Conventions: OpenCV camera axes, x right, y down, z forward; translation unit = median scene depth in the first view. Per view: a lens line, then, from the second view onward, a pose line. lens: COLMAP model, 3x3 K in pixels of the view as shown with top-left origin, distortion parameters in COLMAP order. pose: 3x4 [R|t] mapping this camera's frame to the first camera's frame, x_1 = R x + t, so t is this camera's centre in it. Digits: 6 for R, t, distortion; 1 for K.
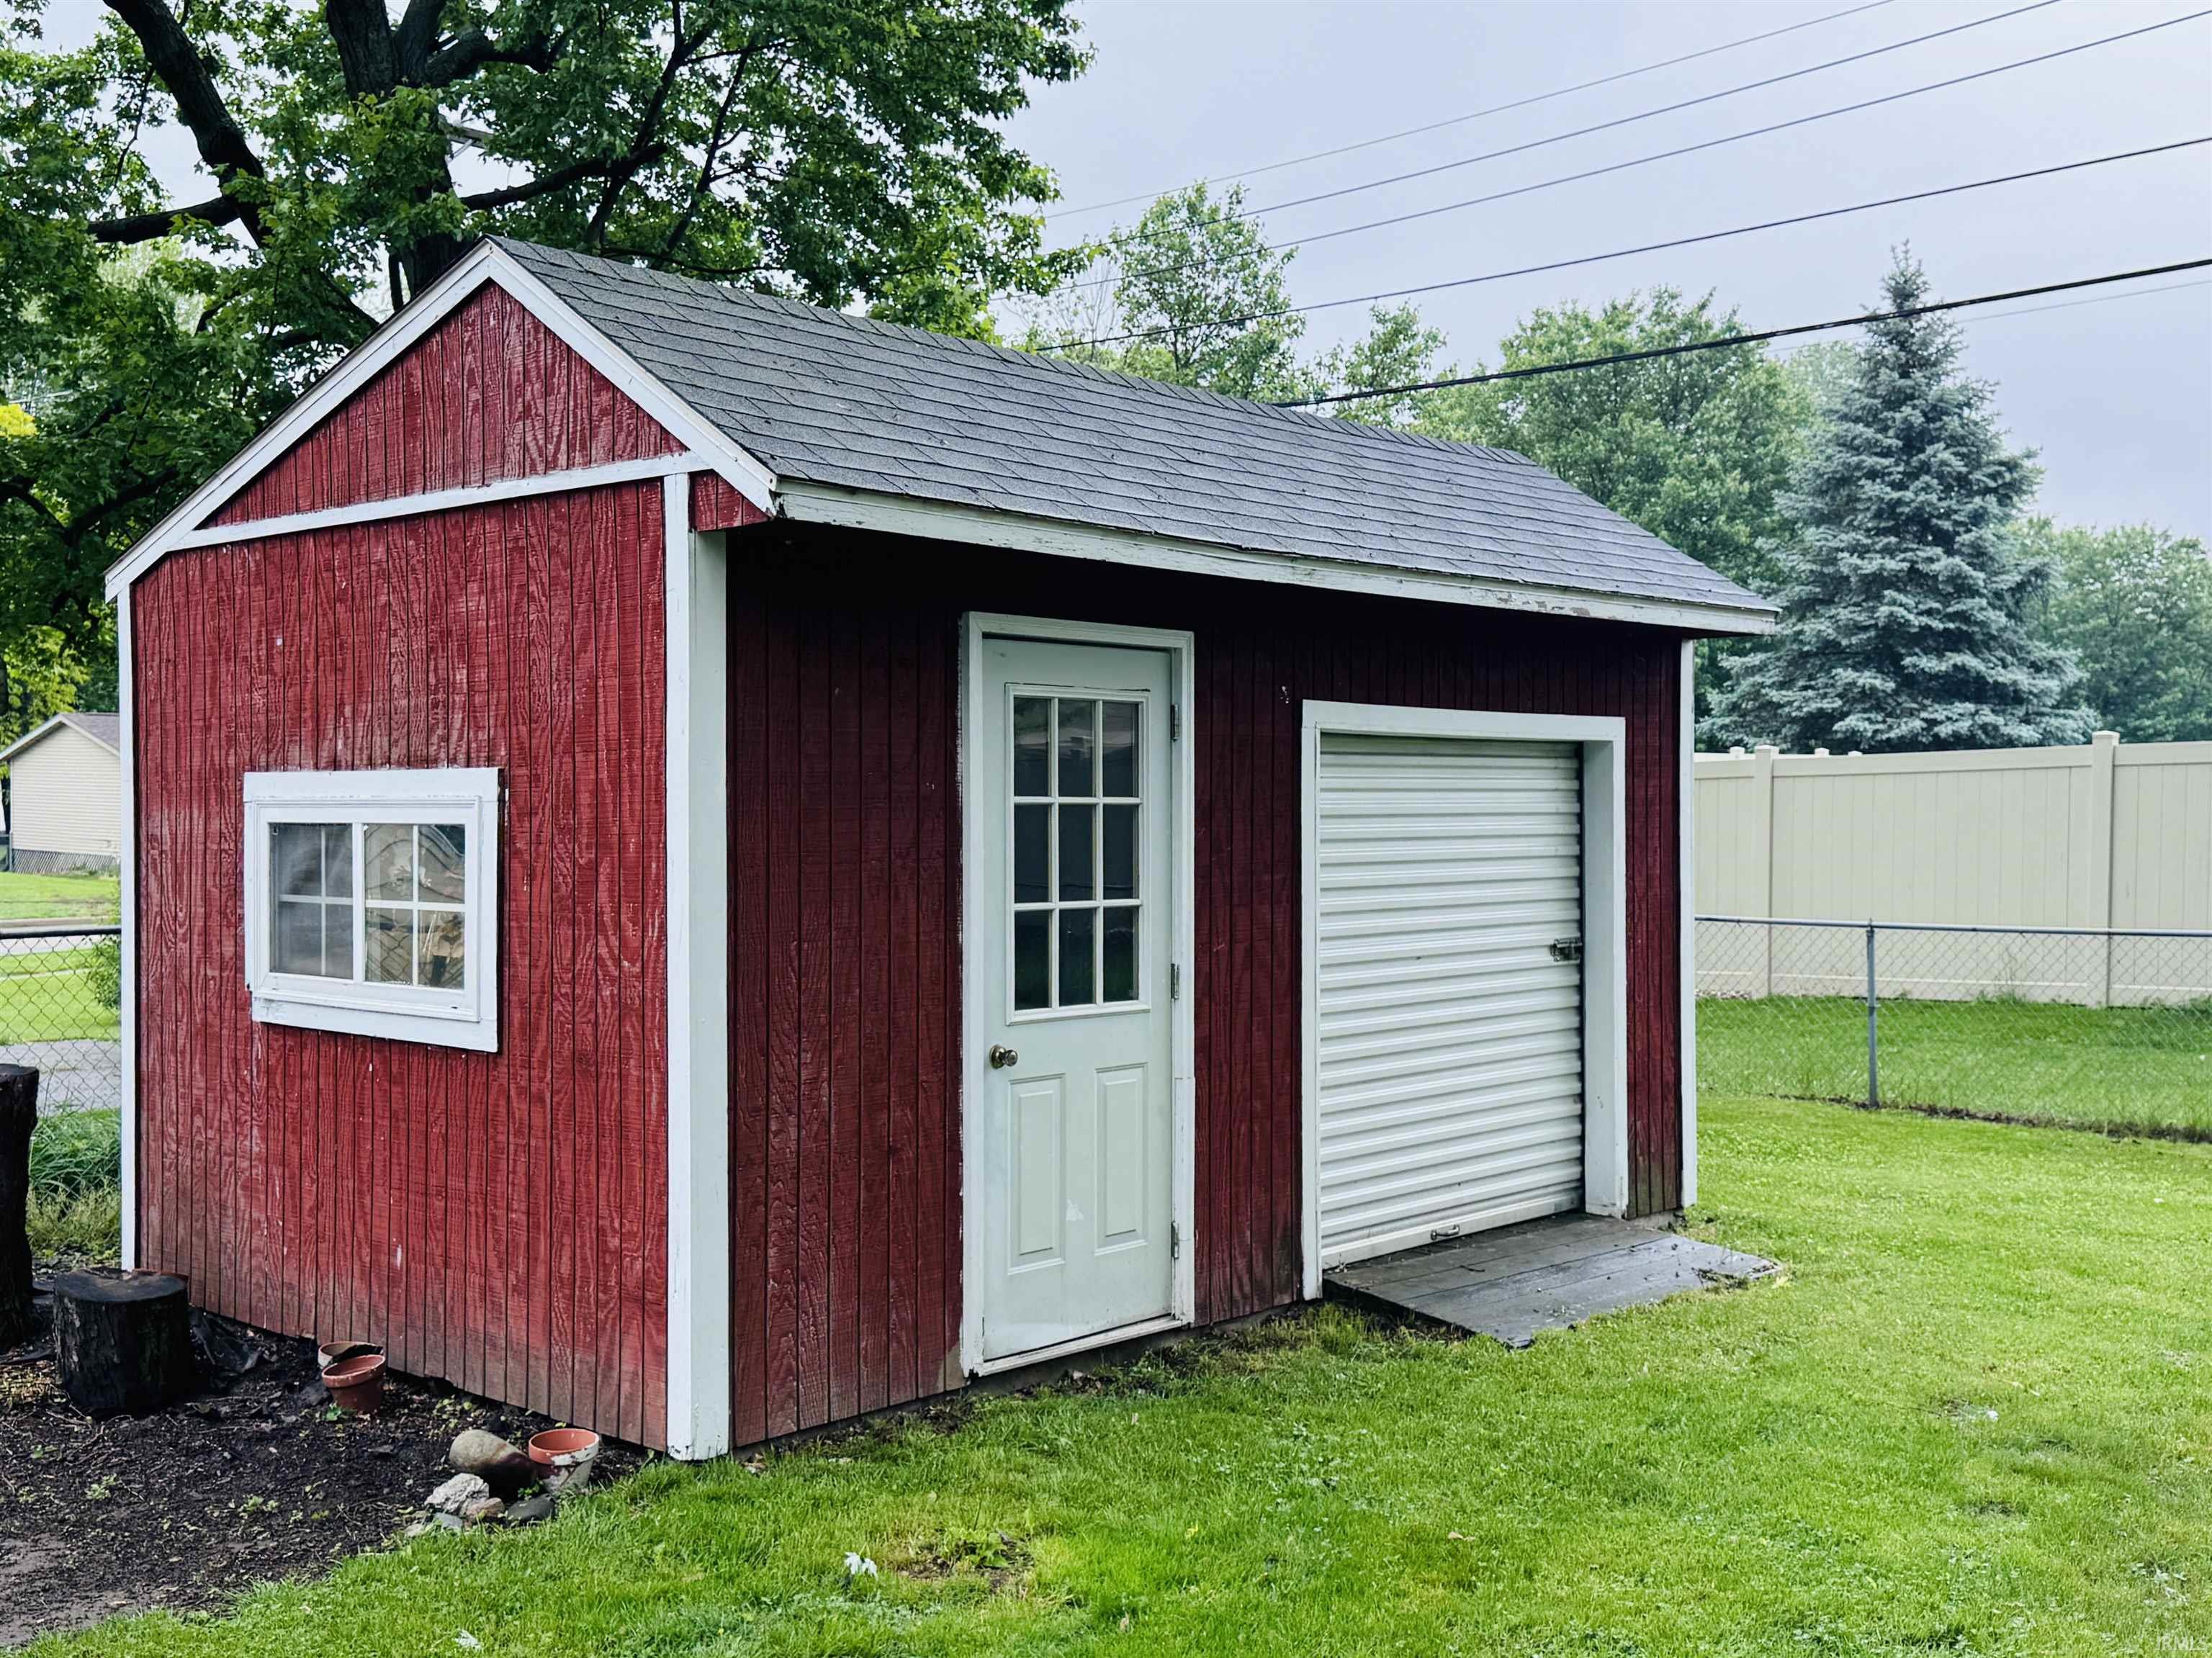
lens RADIAL K [[2141.7, 0, 1101.8], [0, 2141.7, 831.8], [0, 0, 1]] dist [0.016078, 0.000000]
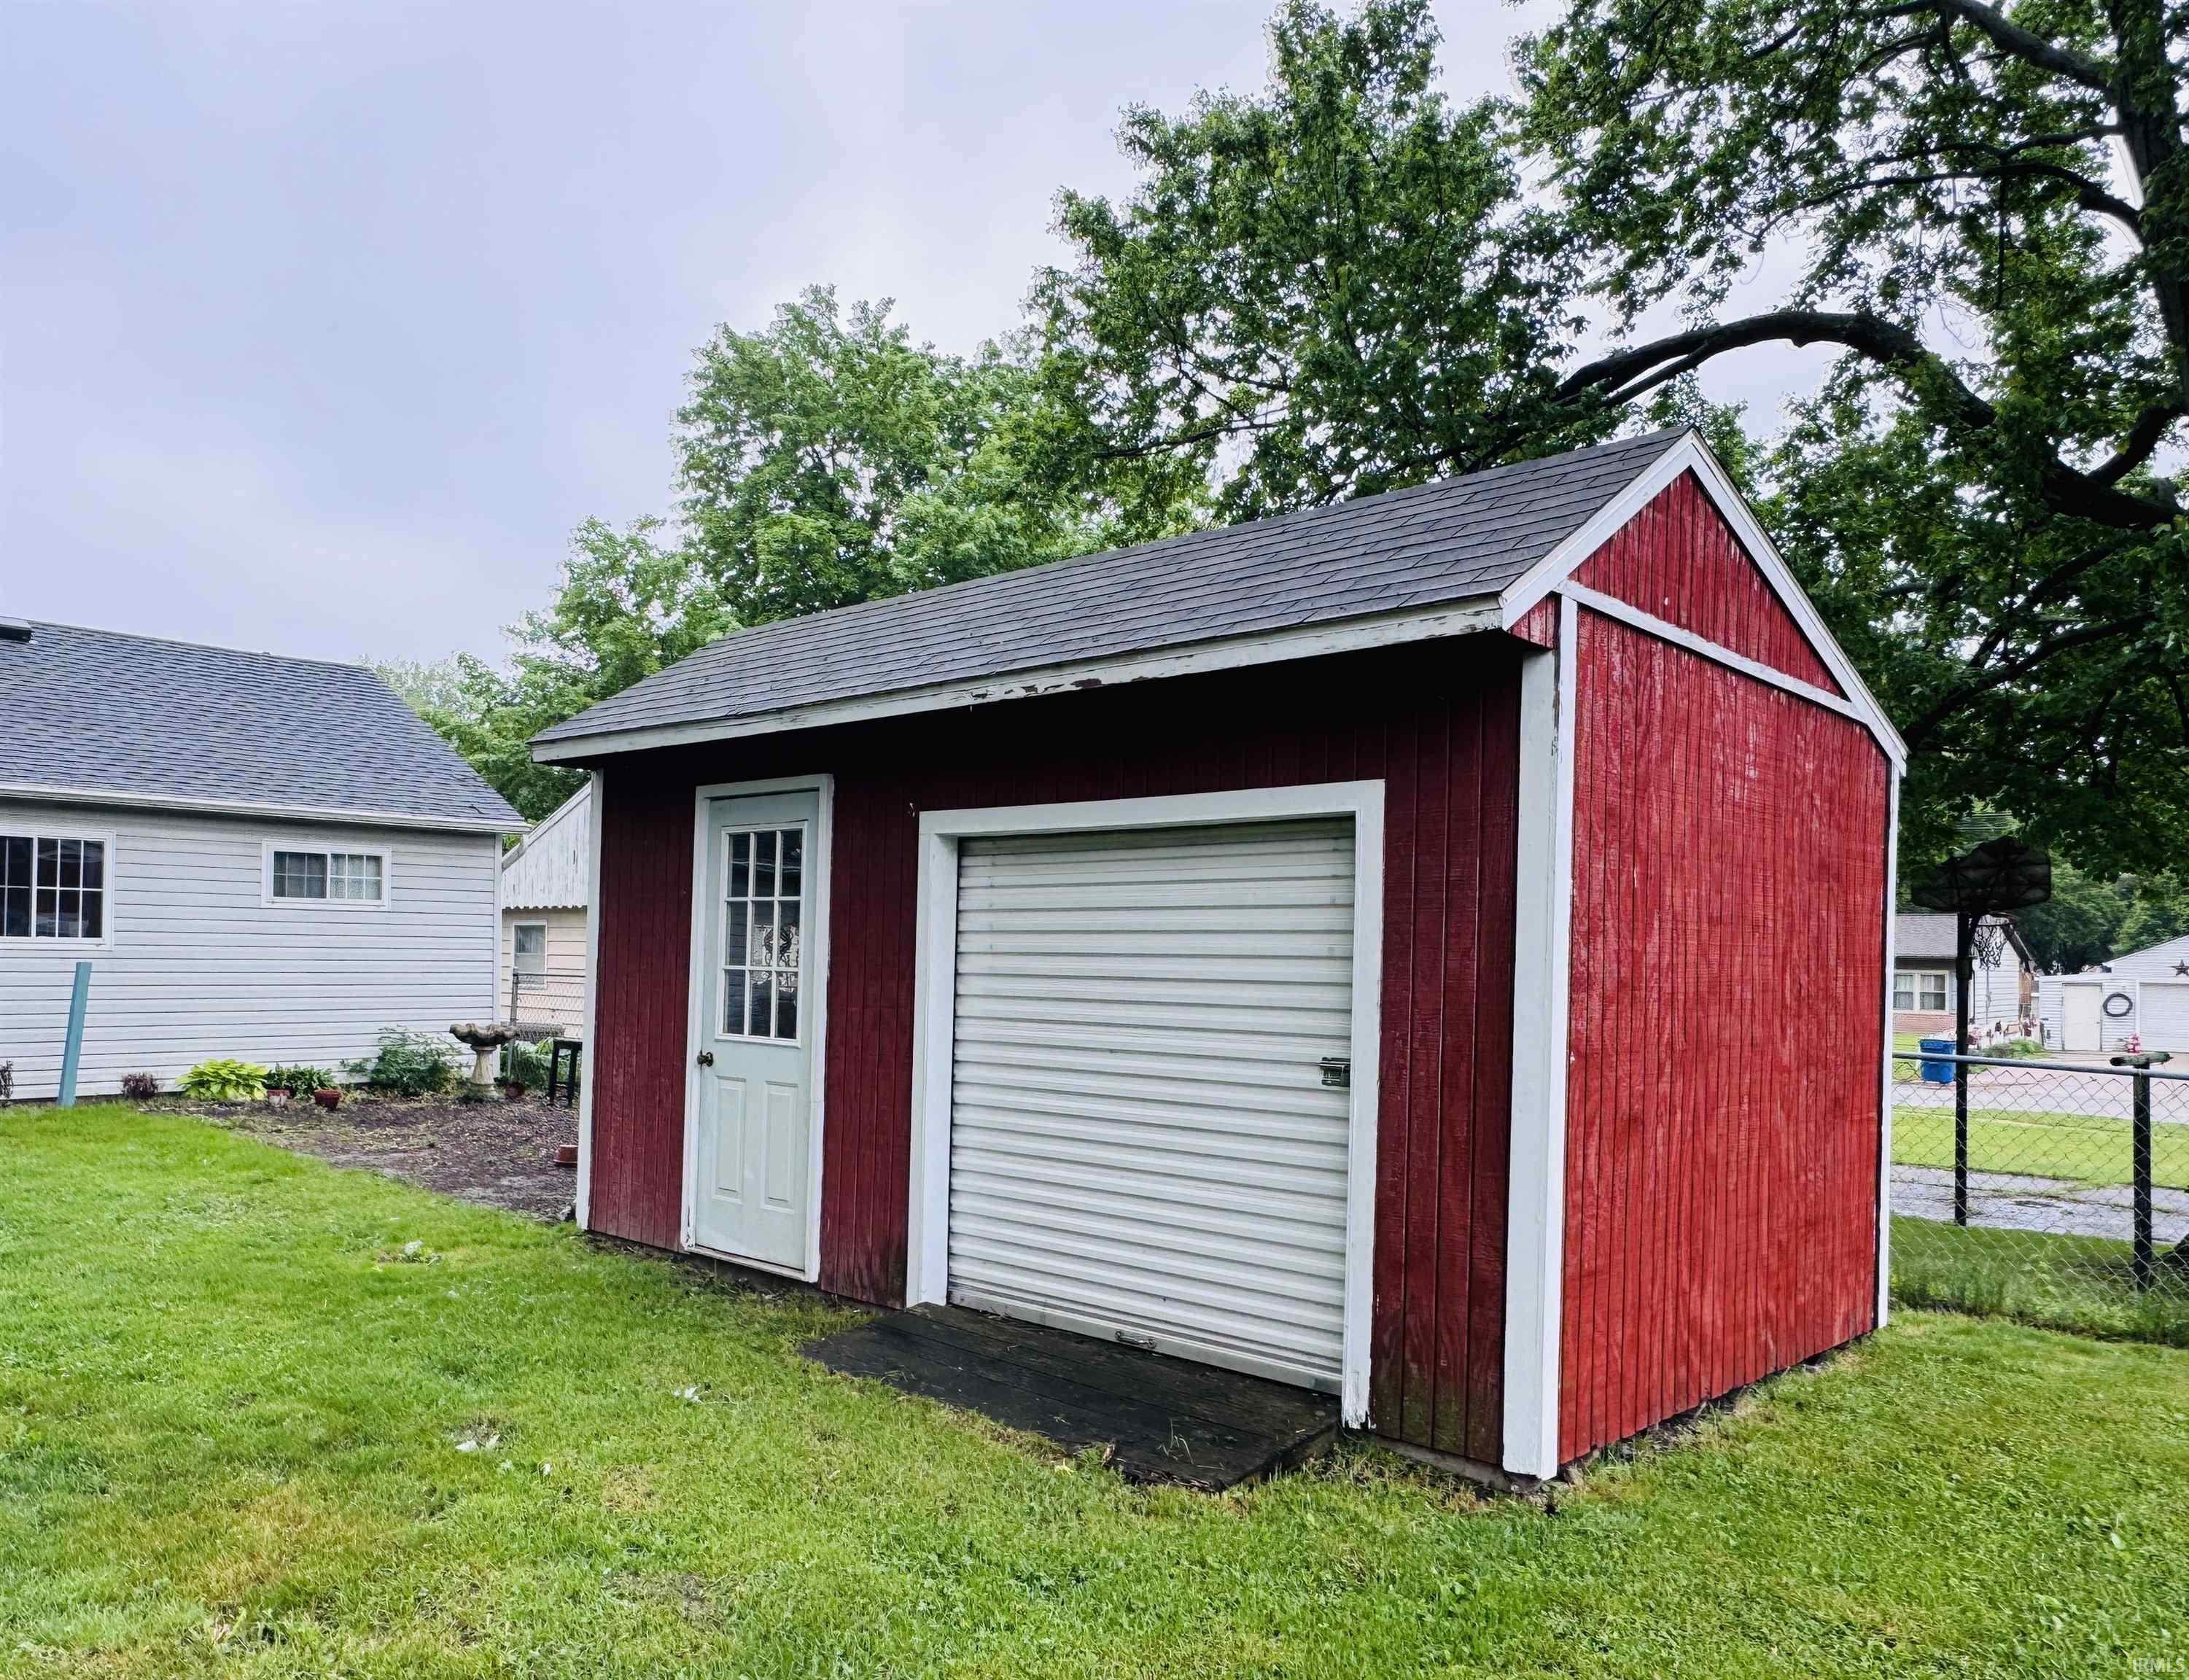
lens RADIAL K [[1551.4, 0, 1059.7], [0, 1551.4, 938.0], [0, 0, 1]] dist [0.020673, -0.005756]
pose [[0.025431, -0.004132, -0.999668, 1.011639], [-0.023822, 0.999705, -0.004738, 0.011777], [0.999393, 0.023935, 0.025325, 1.107530]]
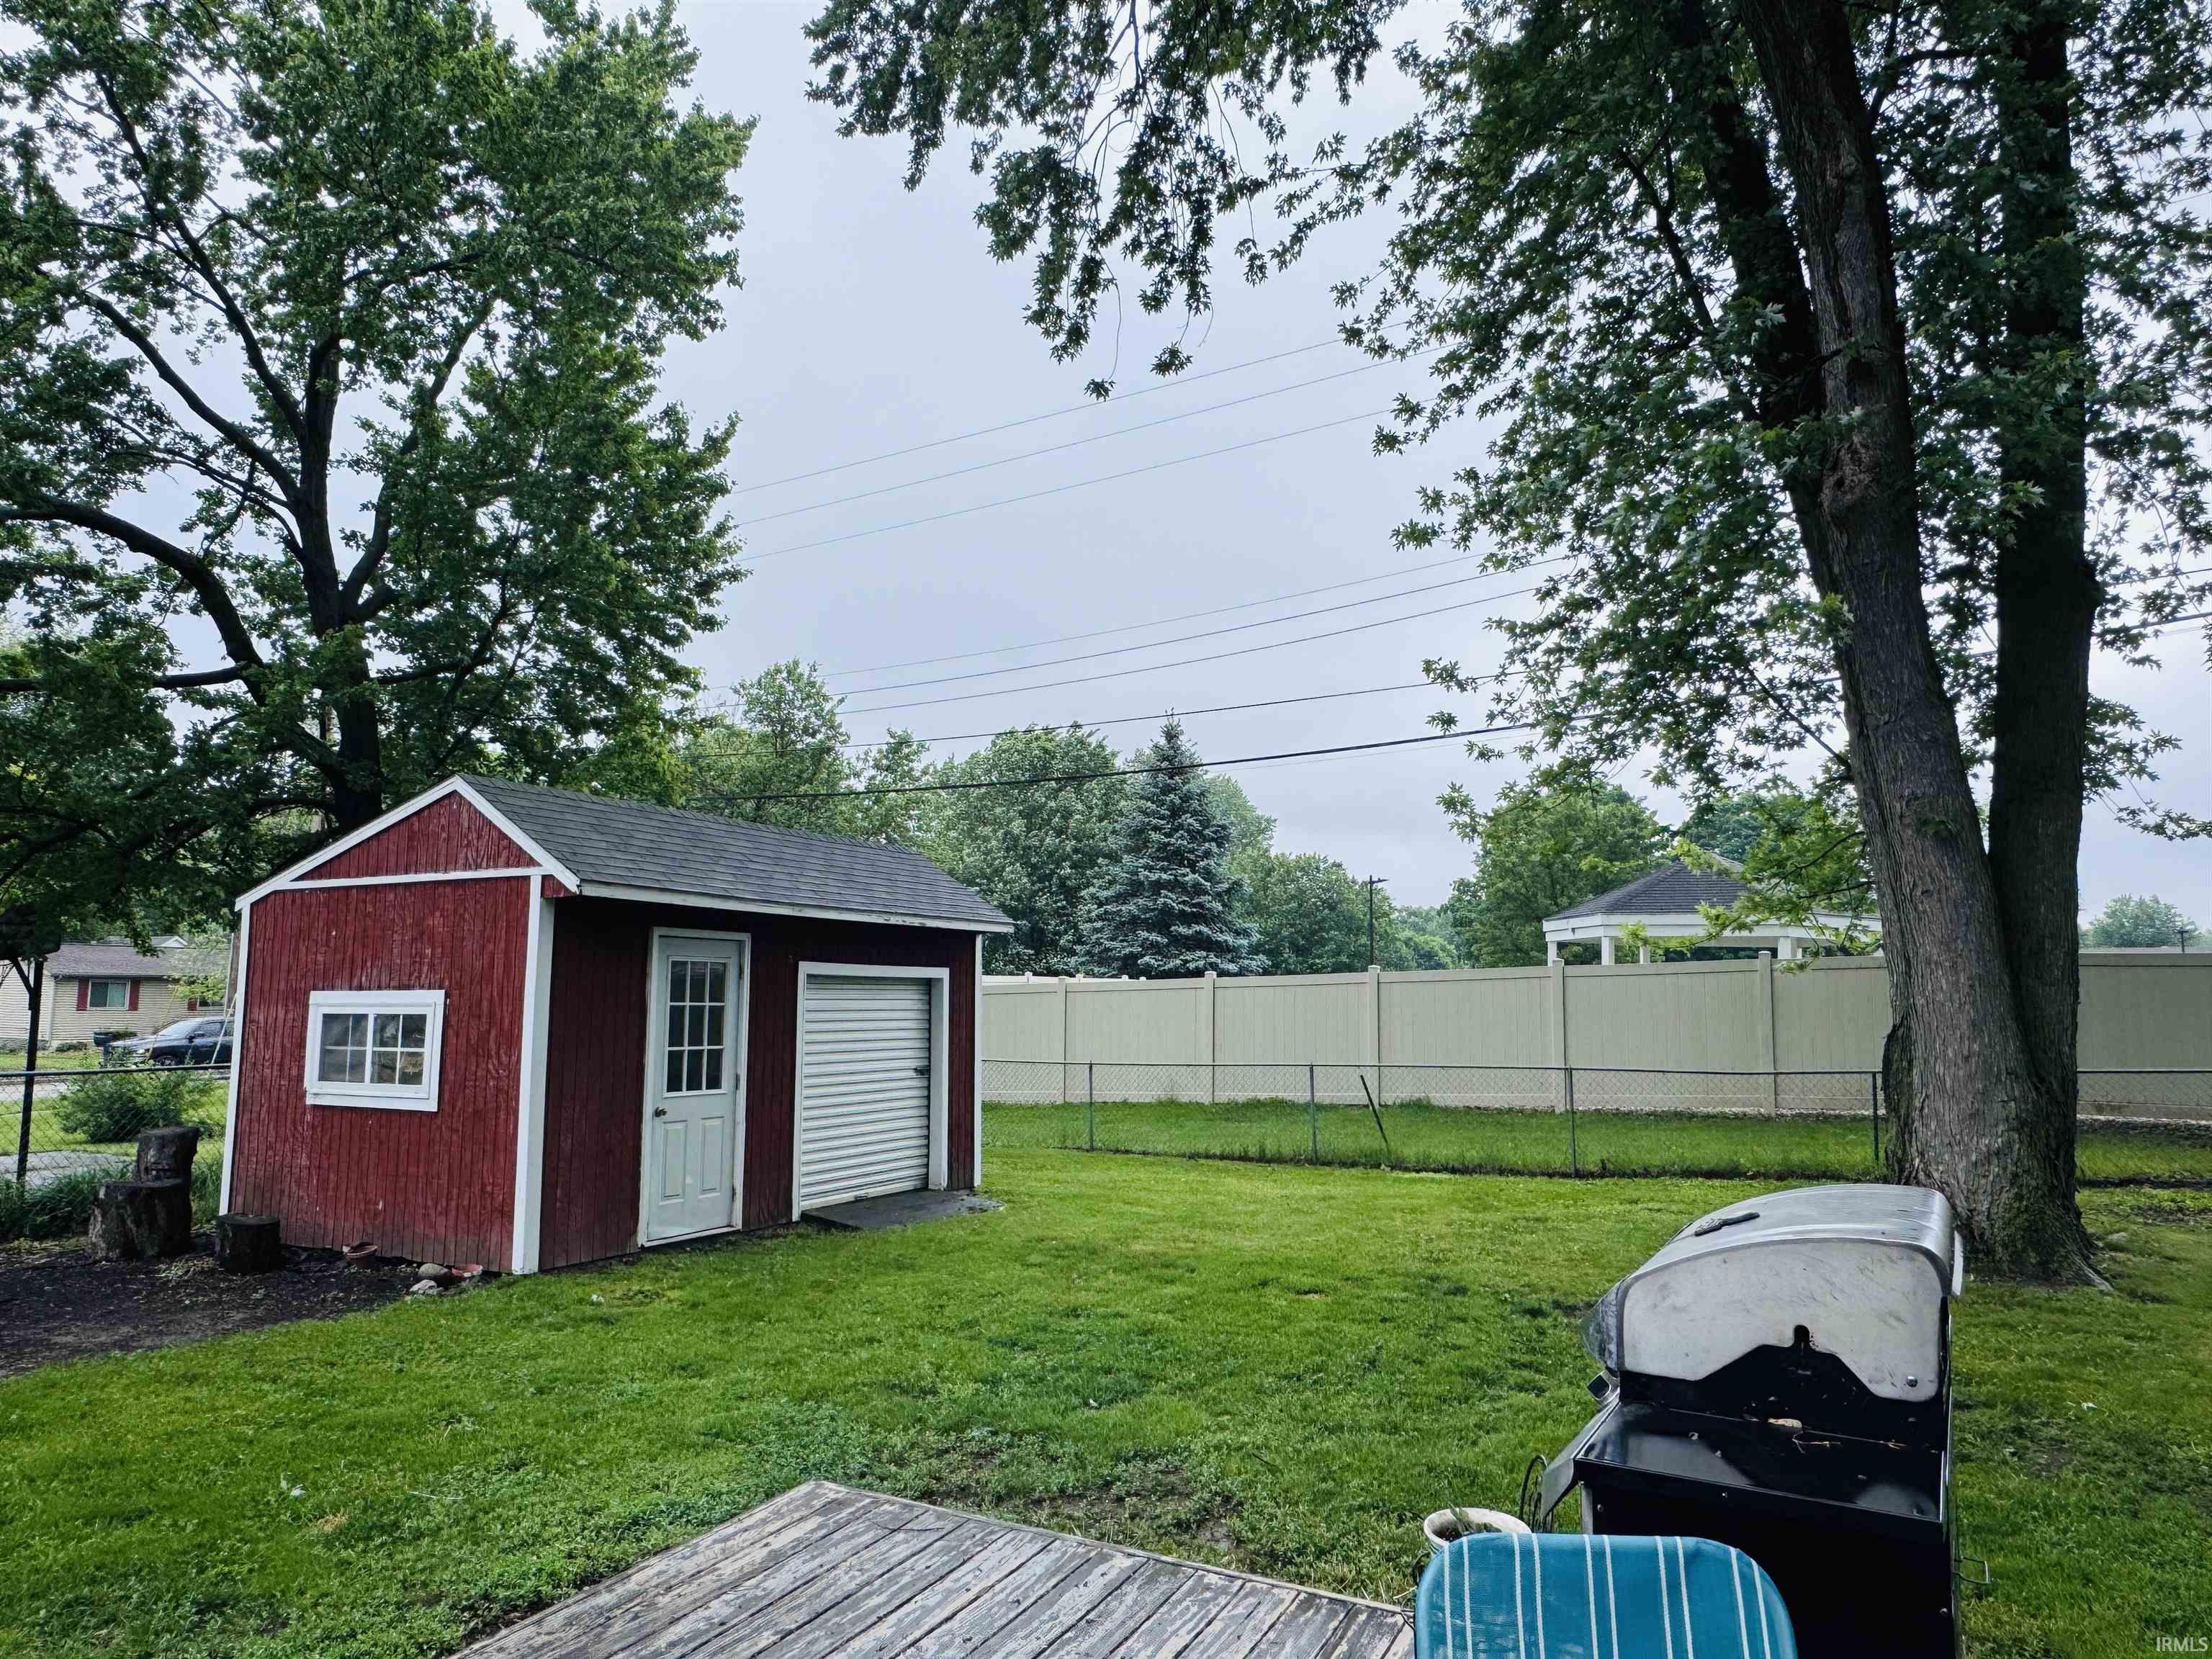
lens RADIAL K [[1324.3, 0, 1088.6], [0, 1324.3, 844.5], [0, 0, 1]] dist [-0.007401, -0.009466]
pose [[0.965573, 0.032230, 0.258129, 0.022390], [0.002405, 0.991147, -0.132750, 0.005235], [-0.260122, 0.128800, 0.956947, -0.525976]]
